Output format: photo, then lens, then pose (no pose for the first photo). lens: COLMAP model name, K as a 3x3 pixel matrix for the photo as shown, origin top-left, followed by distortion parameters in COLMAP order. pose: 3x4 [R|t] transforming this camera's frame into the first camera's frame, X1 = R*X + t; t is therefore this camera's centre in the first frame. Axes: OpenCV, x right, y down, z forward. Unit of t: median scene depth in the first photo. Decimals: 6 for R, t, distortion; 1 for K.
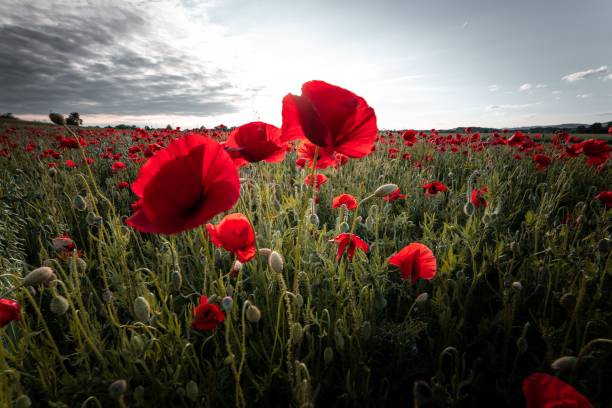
lens RADIAL K [[254.5, 0, 306.0], [0, 254.5, 204.0], [0, 0, 1]] dist [-0.010642, -0.000269]
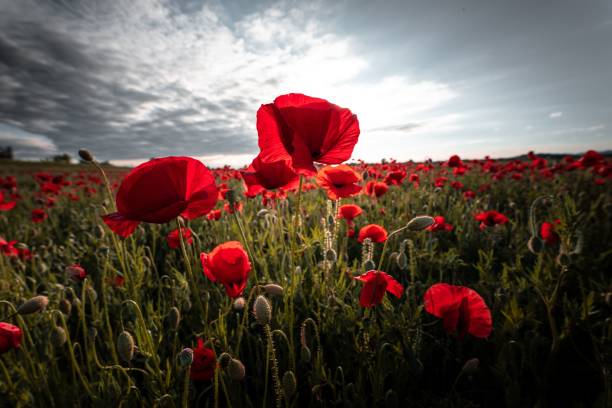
lens RADIAL K [[254.5, 0, 306.0], [0, 254.5, 204.0], [0, 0, 1]] dist [-0.010642, -0.000269]
pose [[0.980297, -0.012519, -0.197131, 0.106576], [-0.013911, 0.991136, -0.132122, 0.003727], [0.197038, 0.132261, 0.971434, 0.094781]]
